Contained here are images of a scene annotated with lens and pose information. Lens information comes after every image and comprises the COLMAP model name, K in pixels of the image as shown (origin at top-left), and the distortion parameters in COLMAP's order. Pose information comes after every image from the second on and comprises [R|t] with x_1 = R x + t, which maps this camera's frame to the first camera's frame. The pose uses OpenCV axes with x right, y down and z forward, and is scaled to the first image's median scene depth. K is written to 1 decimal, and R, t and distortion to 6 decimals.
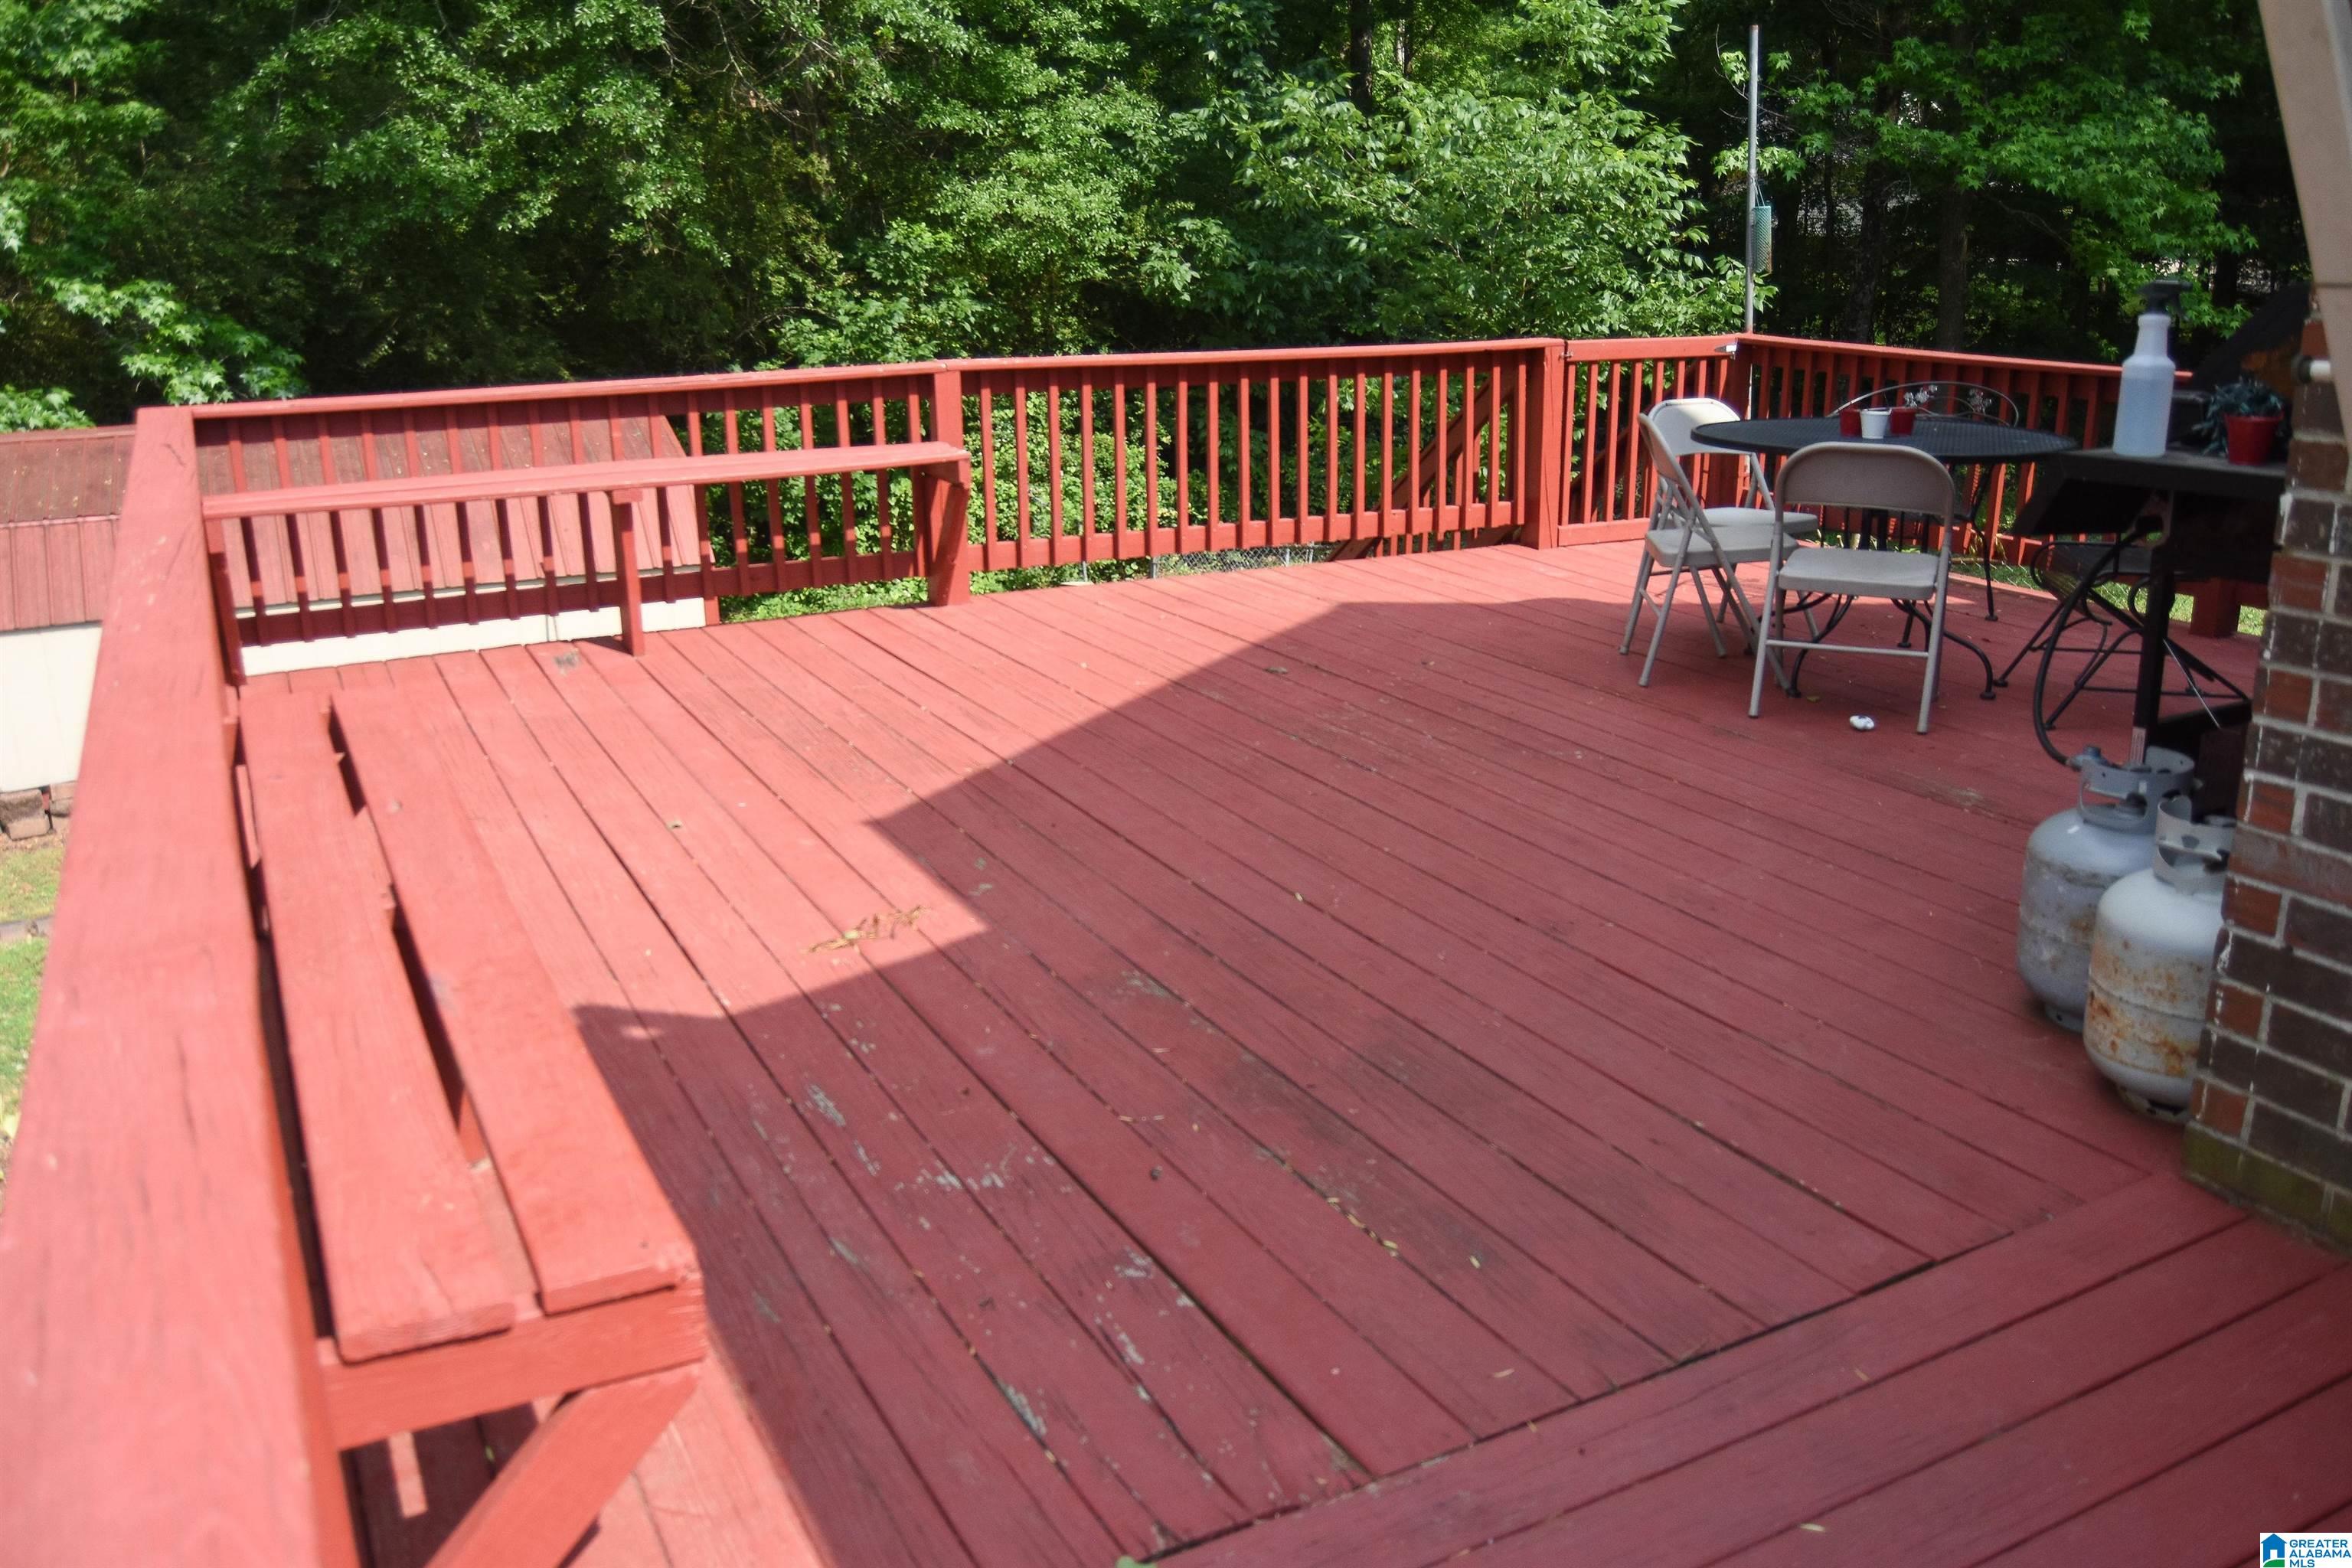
lens RADIAL K [[1885.5, 0, 1172.3], [0, 1885.5, 784.3], [0, 0, 1]] dist [-0.085926, 0.039686]
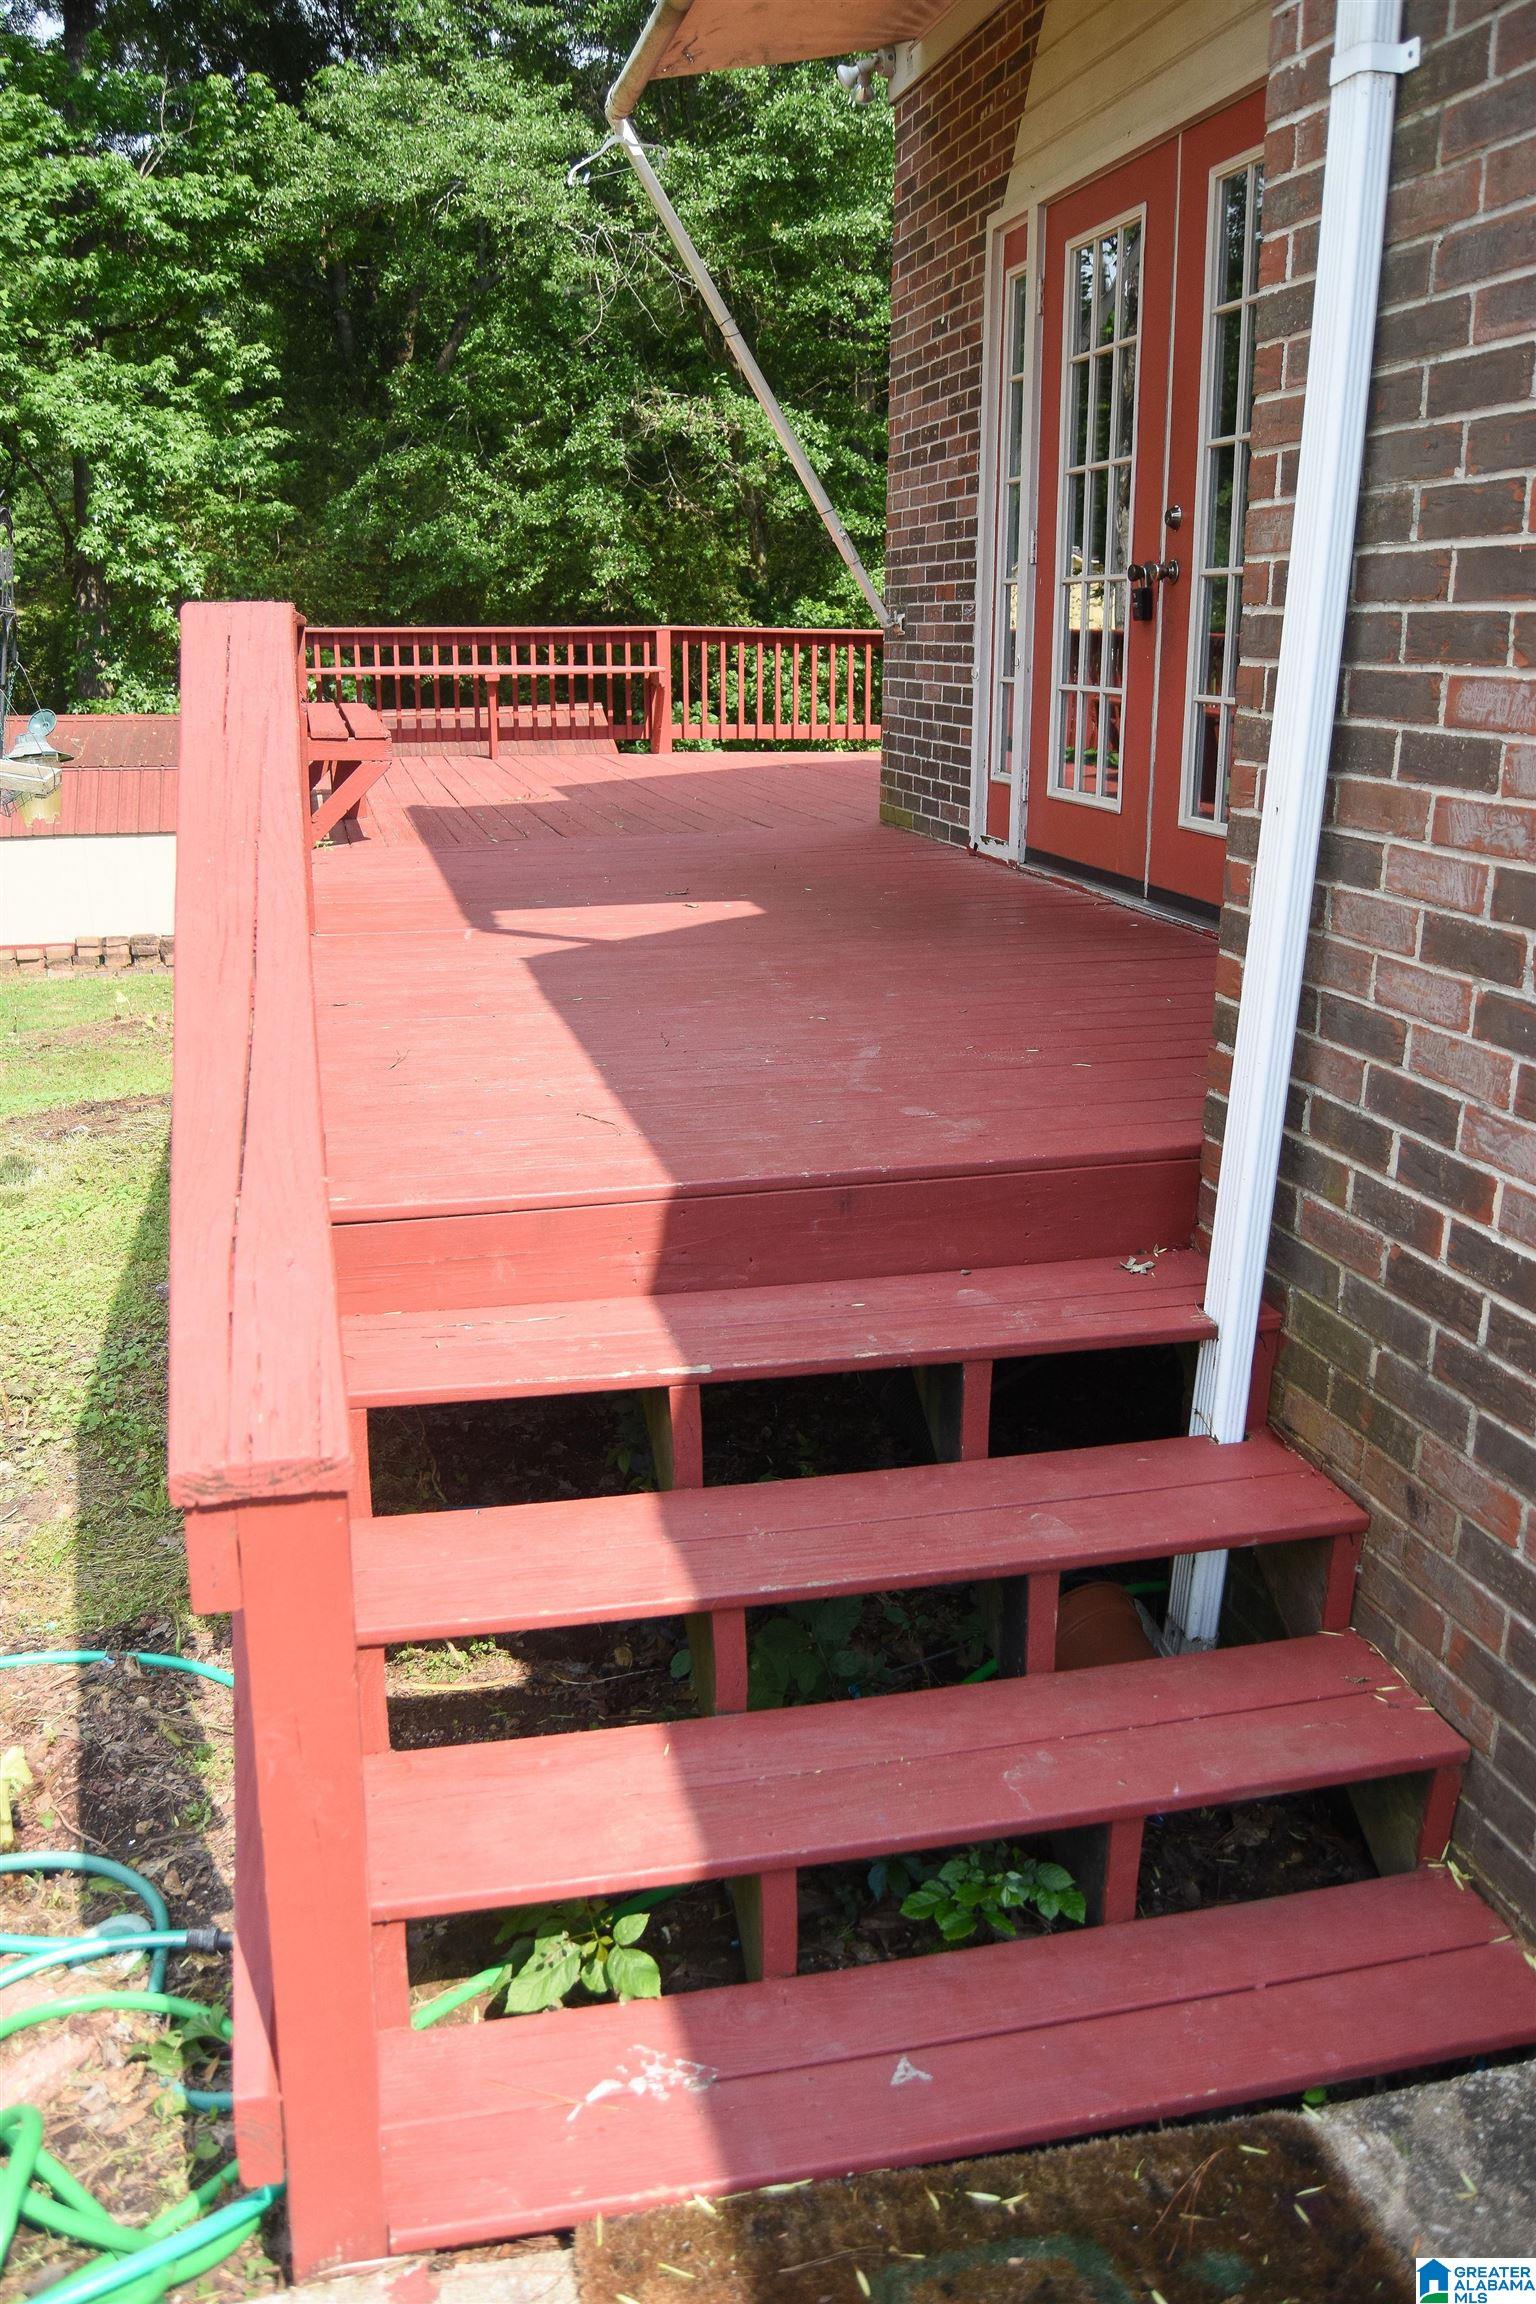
lens RADIAL K [[1847.0, 0, 768.9], [0, 1847.0, 1150.7], [0, 0, 1]] dist [-0.085926, 0.039686]
pose [[0.972160, 0.077055, -0.221287, 0.183883], [-0.082375, 0.996490, -0.014898, 0.138568], [0.219363, 0.032711, 0.975095, -0.329869]]
